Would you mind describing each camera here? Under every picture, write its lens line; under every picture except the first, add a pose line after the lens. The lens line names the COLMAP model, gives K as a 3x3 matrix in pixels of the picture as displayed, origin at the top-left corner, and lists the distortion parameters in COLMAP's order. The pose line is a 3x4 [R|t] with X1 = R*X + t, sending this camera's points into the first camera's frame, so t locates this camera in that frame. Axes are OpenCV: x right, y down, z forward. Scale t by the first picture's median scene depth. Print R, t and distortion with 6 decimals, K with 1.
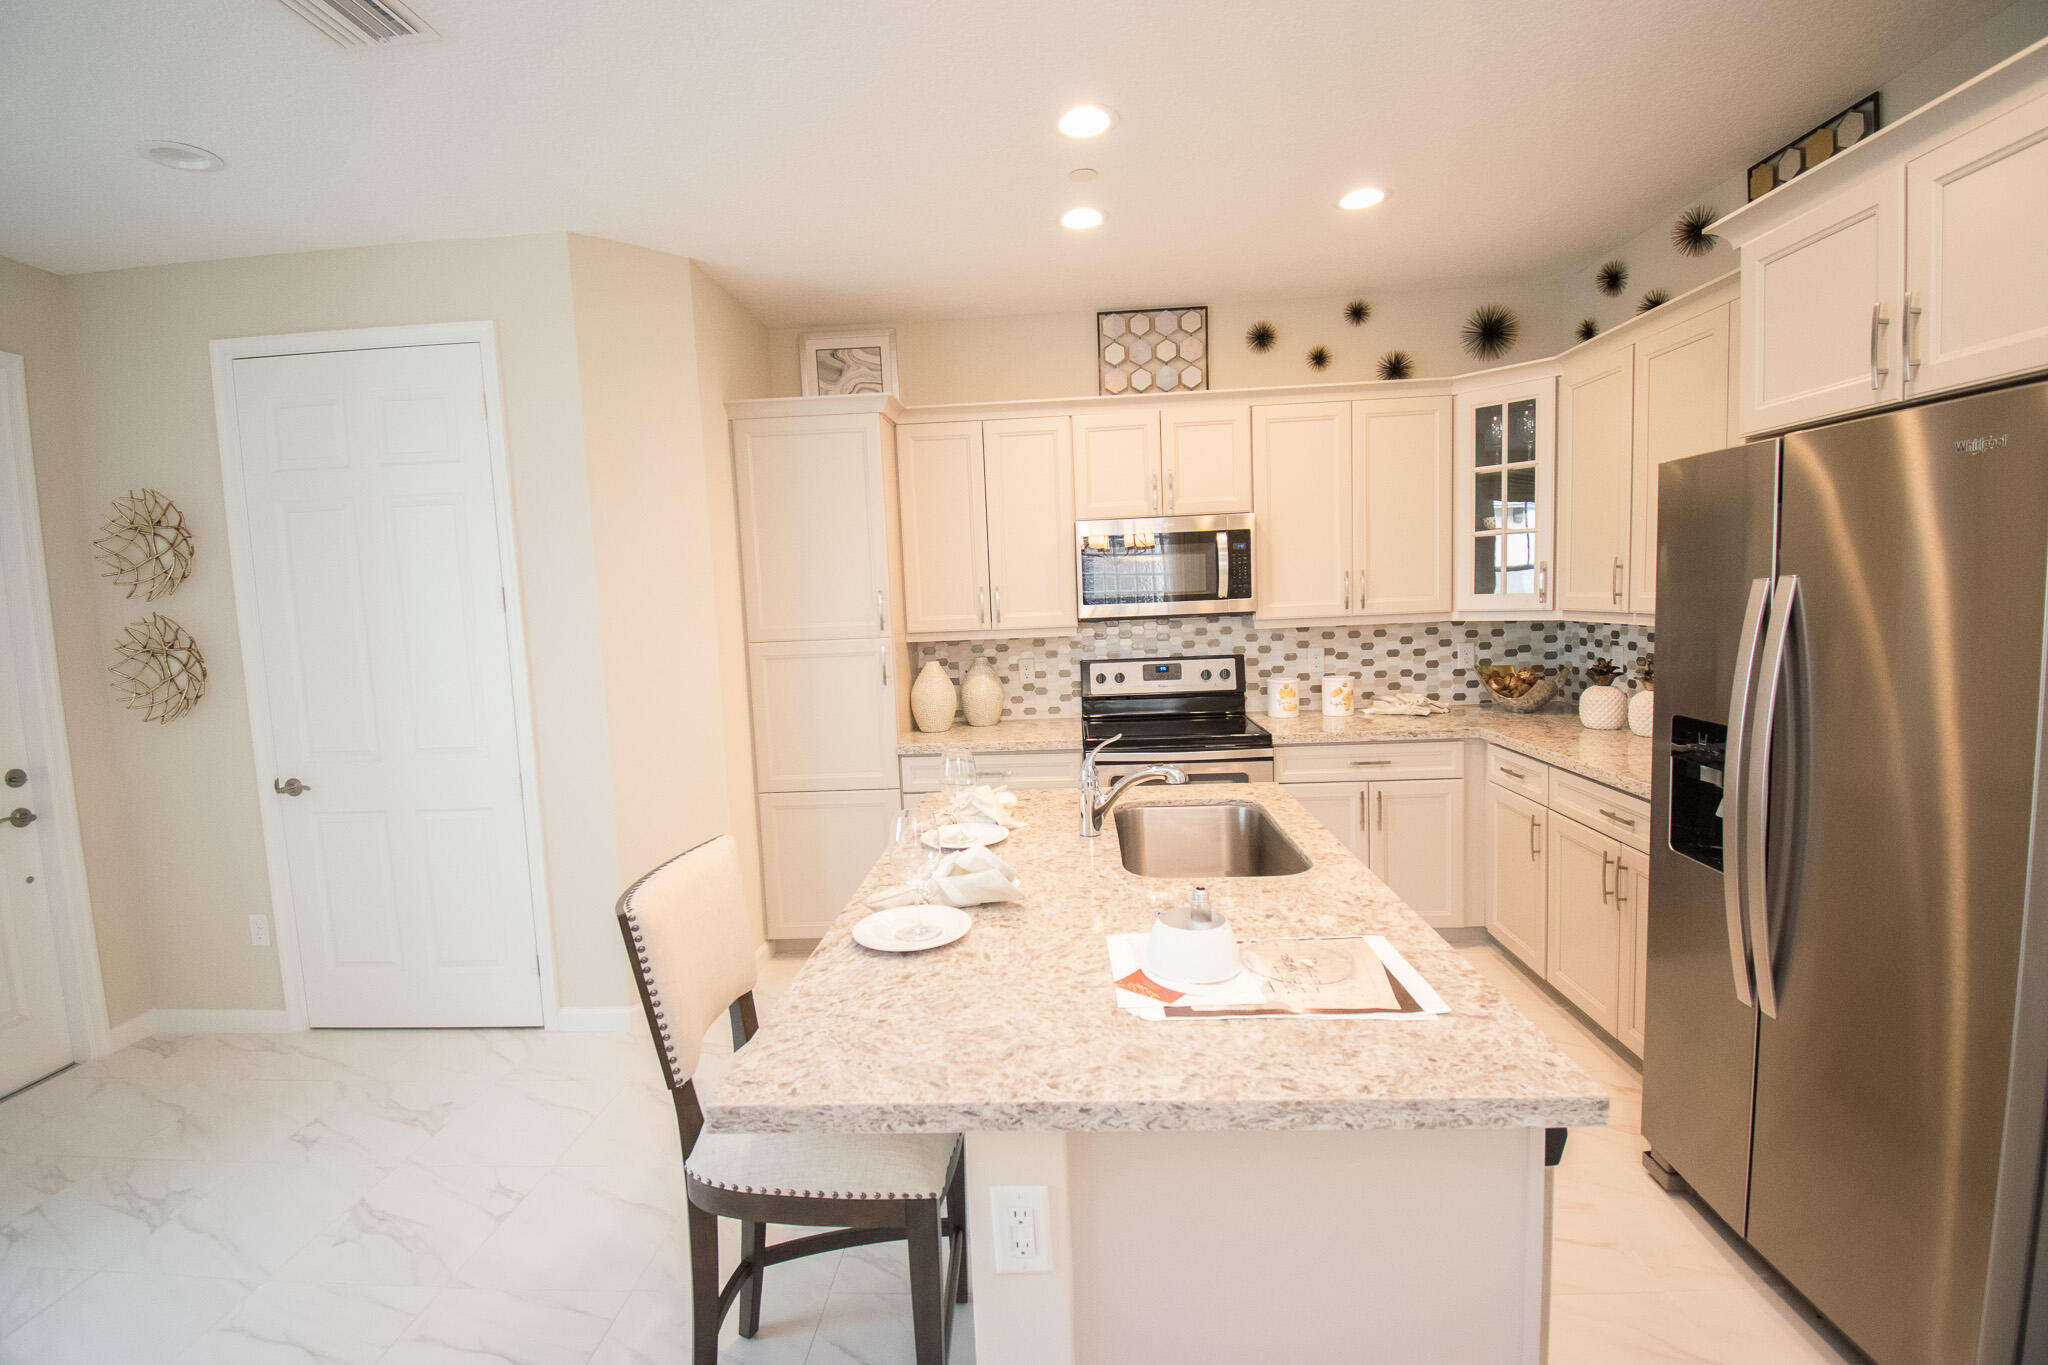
lens RADIAL K [[883.5, 0, 1024.0], [0, 883.5, 682.5], [0, 0, 1]] dist [0.000412, 0.000024]
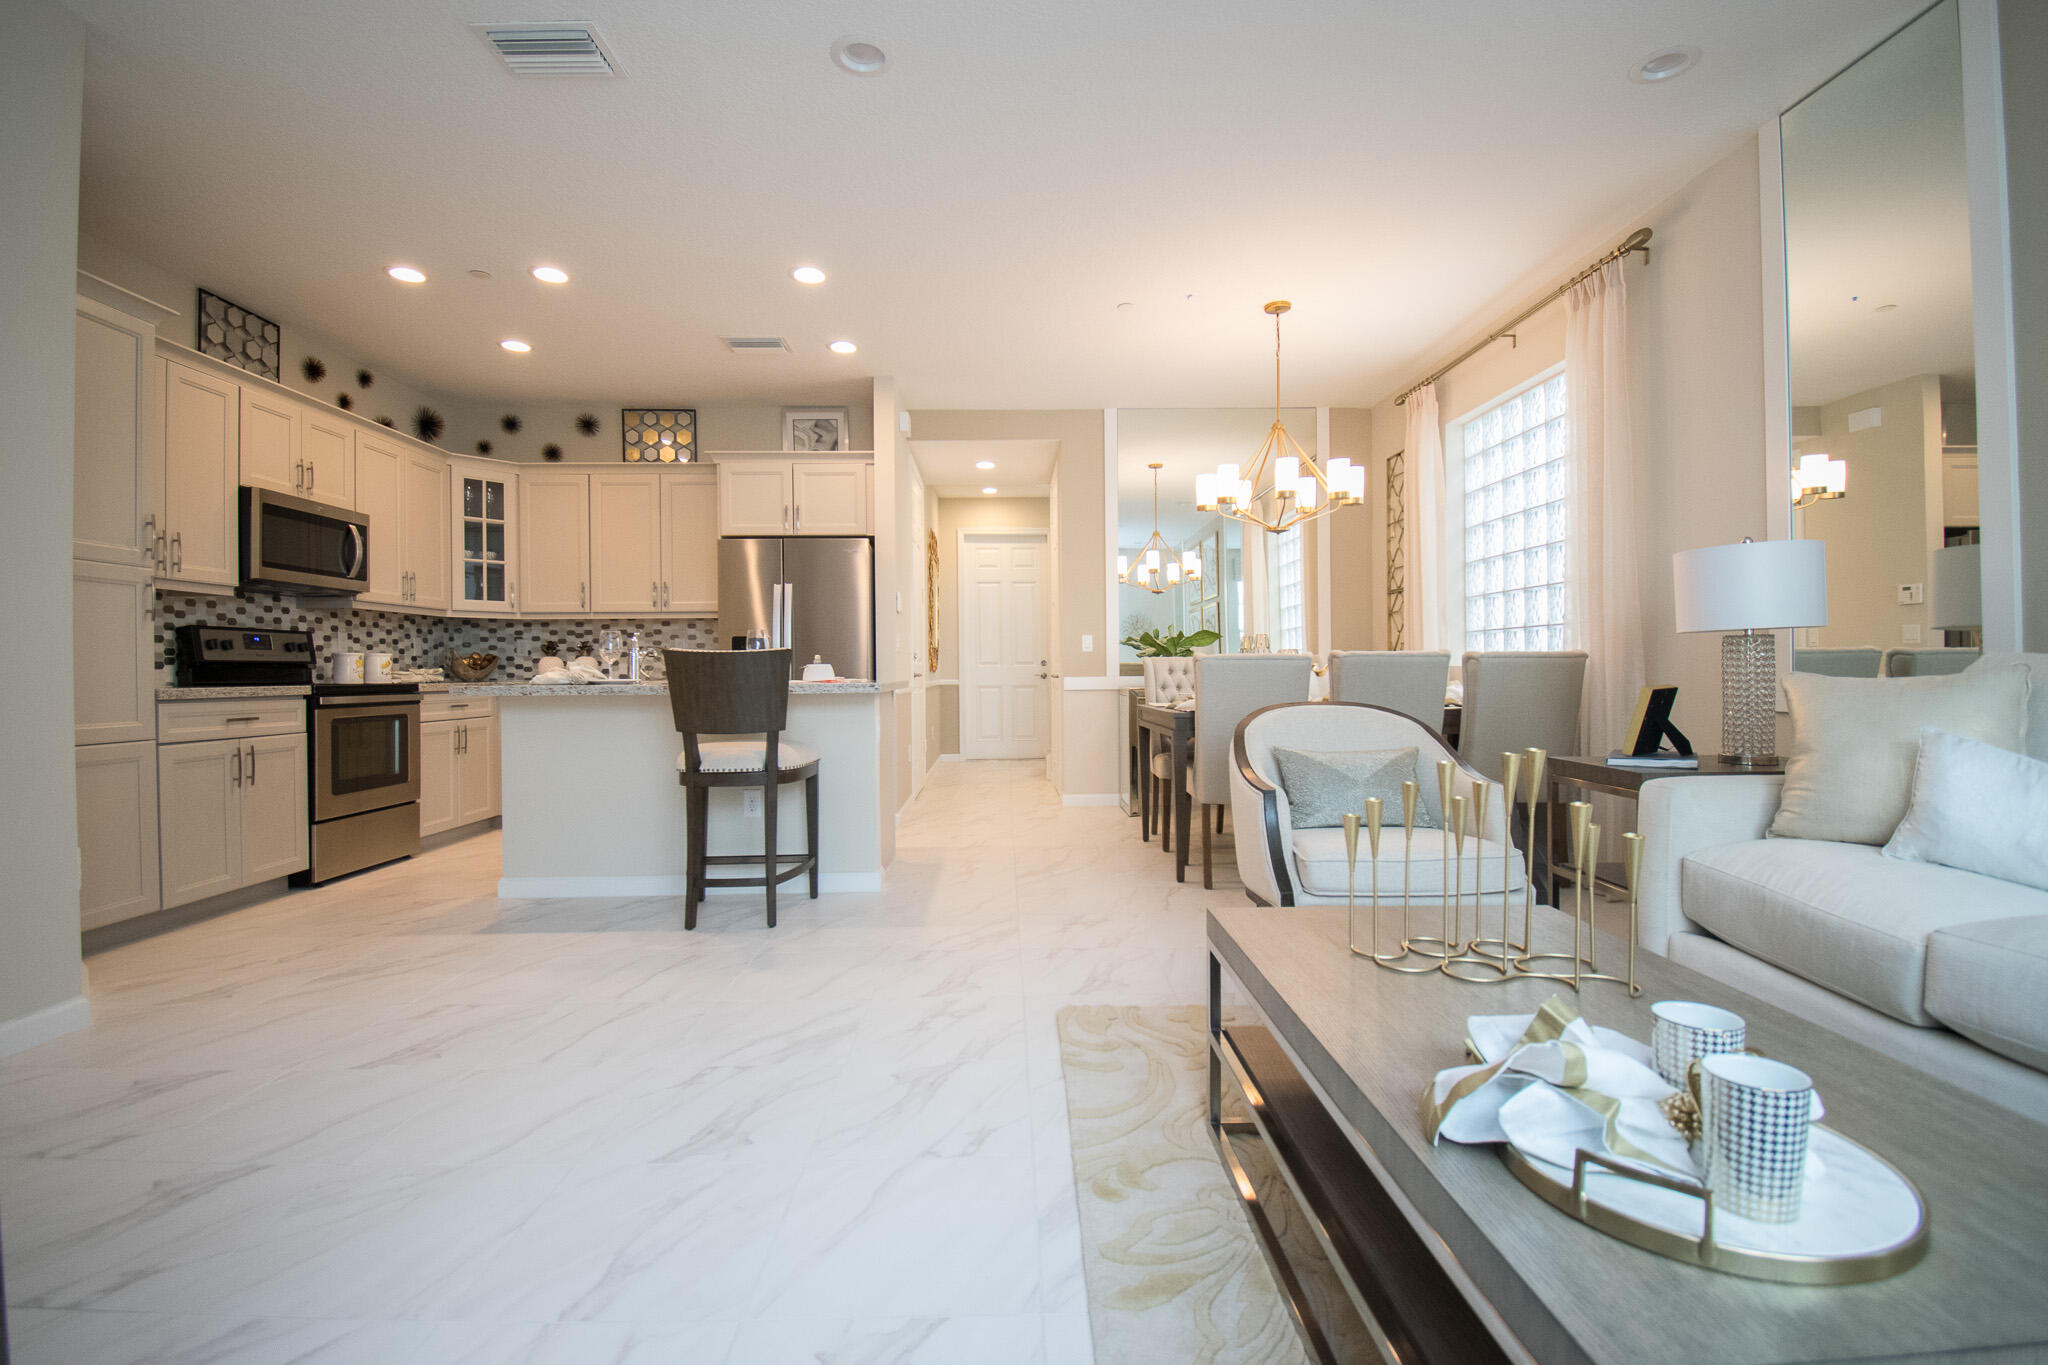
lens RADIAL K [[883.5, 0, 1024.0], [0, 883.5, 682.5], [0, 0, 1]] dist [0.000412, 0.000024]
pose [[-0.055073, 0.019578, 0.998290, -0.987042], [0.102569, 0.994630, -0.013848, 0.150683], [-0.993200, 0.101631, -0.056785, 0.151707]]
